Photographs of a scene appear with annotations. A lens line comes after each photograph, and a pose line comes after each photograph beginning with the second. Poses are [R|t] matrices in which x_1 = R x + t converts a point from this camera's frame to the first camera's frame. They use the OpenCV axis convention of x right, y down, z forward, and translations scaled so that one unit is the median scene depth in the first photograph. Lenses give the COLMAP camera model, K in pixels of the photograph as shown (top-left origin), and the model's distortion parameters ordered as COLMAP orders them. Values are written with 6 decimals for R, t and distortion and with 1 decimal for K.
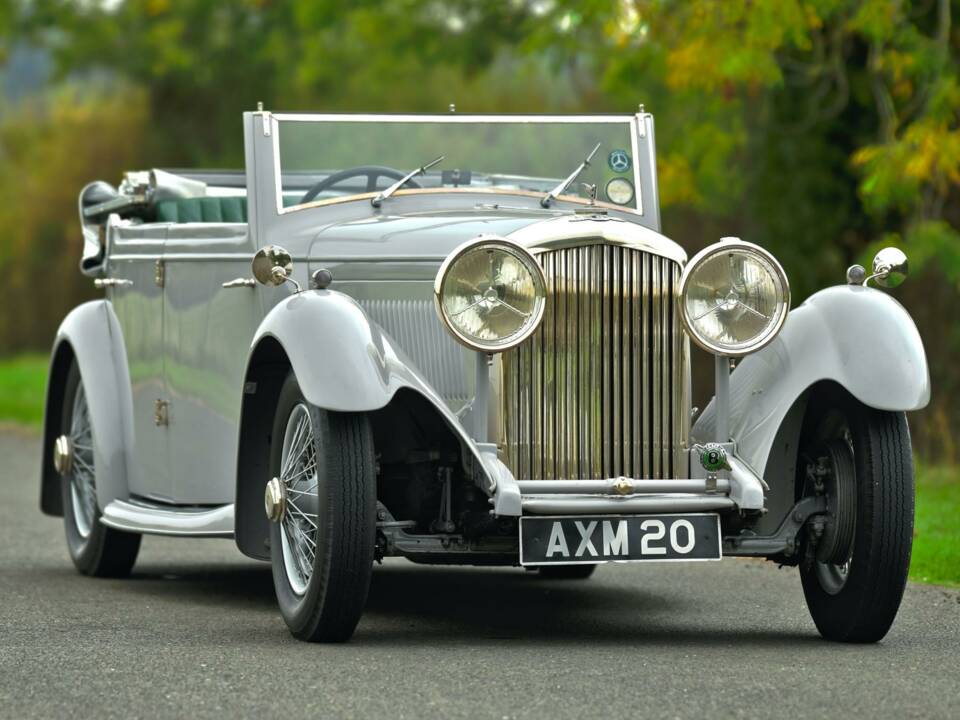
lens RADIAL K [[6806.0, 0, 480.0], [0, 6806.0, 360.0], [0, 0, 1]] dist [0.253531, 9.096729]
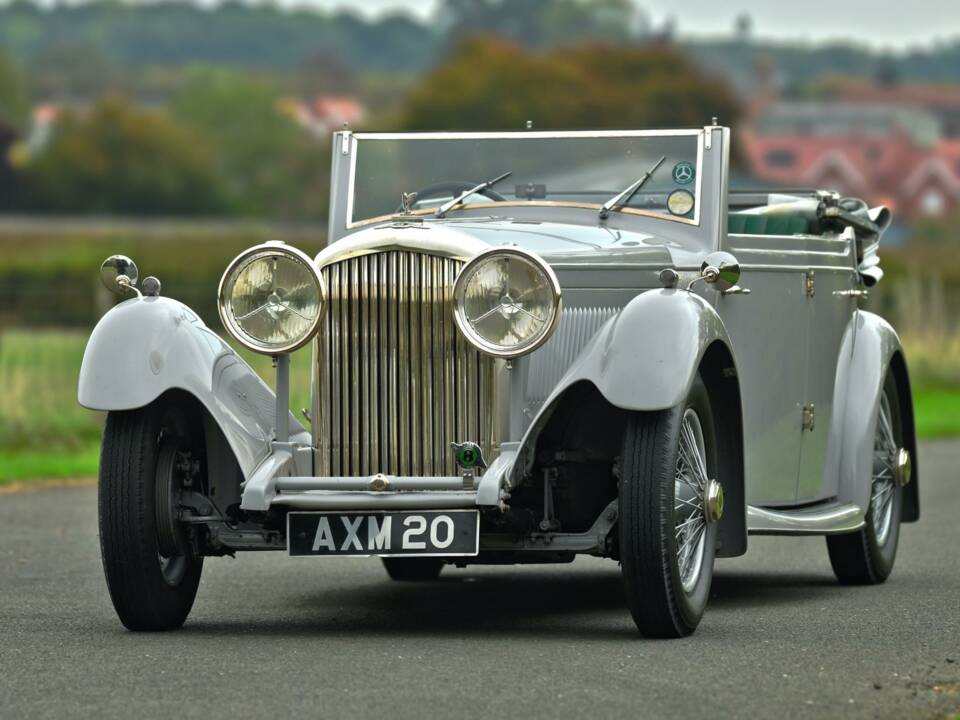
lens RADIAL K [[6806.0, 0, 480.0], [0, 6806.0, 360.0], [0, 0, 1]] dist [0.253531, 9.096729]
pose [[0.905299, -0.005146, -0.424744, 0.473834], [0.000832, 0.999946, -0.010341, 0.010501], [0.424774, 0.009008, 0.905254, 0.066489]]
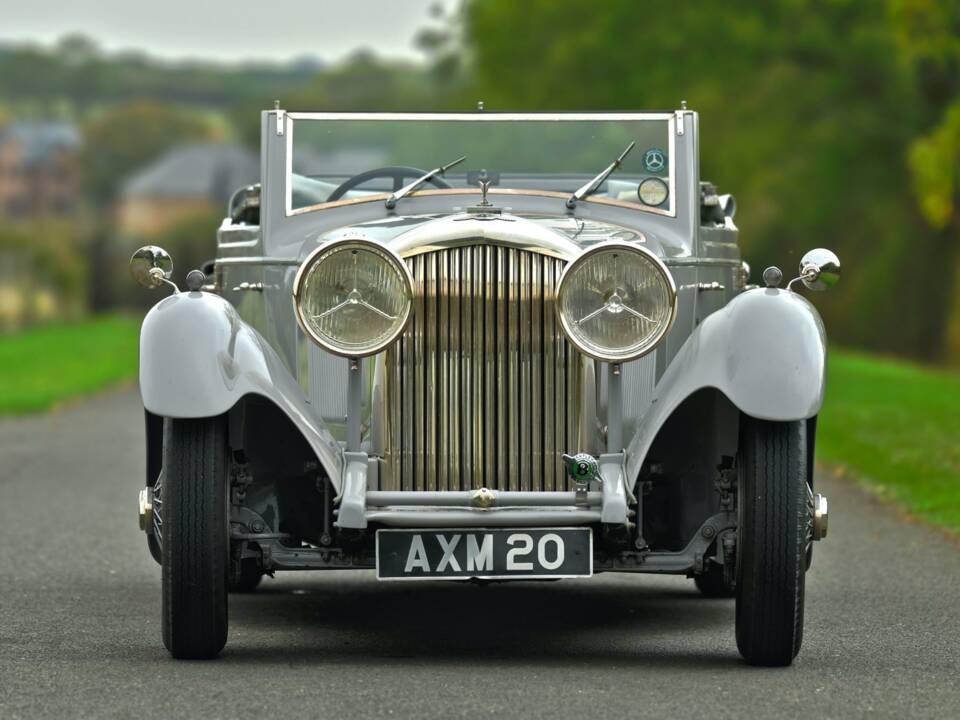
lens RADIAL K [[6806.0, 0, 480.0], [0, 6806.0, 360.0], [0, 0, 1]] dist [0.253531, 9.096729]
pose [[0.975505, 0.002612, -0.219963, 0.228853], [-0.003659, 0.999984, -0.004352, 0.003346], [0.219948, 0.005051, 0.975498, 0.070810]]
